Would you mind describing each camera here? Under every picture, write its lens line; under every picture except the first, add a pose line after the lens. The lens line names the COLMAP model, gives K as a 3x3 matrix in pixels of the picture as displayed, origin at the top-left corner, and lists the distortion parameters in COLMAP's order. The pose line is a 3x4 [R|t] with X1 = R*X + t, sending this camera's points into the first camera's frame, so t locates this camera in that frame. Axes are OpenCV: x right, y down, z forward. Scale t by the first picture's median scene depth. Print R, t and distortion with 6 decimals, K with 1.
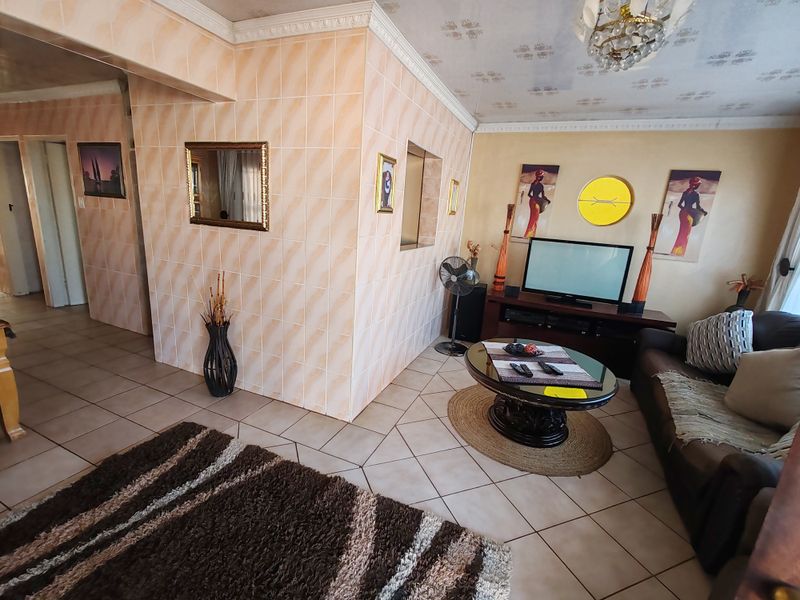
lens RADIAL K [[361.3, 0, 398.7], [0, 361.3, 300.9], [0, 0, 1]] dist [-0.000745, -0.000314]
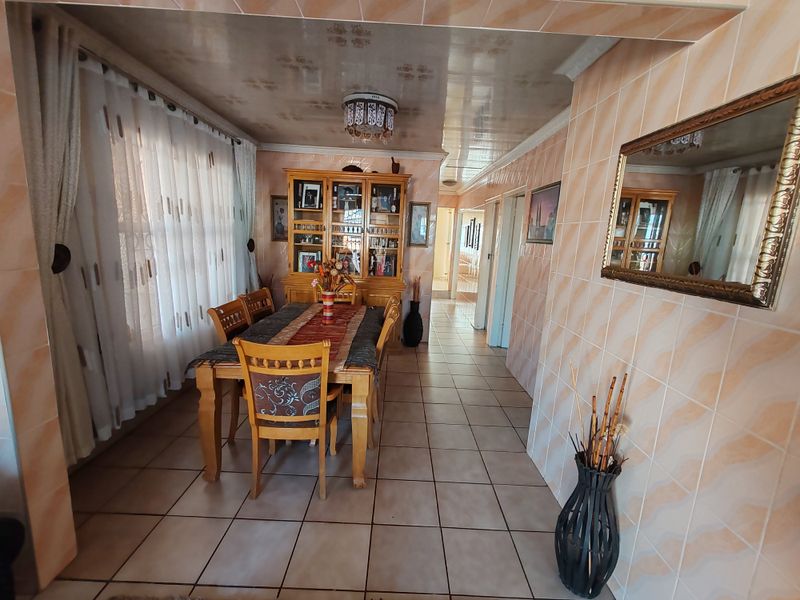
lens RADIAL K [[361.3, 0, 398.3], [0, 361.3, 303.9], [0, 0, 1]] dist [-0.000745, -0.000314]
pose [[0.407225, 0.121203, -0.905250, -0.160888], [-0.240088, 0.970503, 0.021936, -0.102420], [0.881207, 0.208407, 0.424312, 0.453085]]
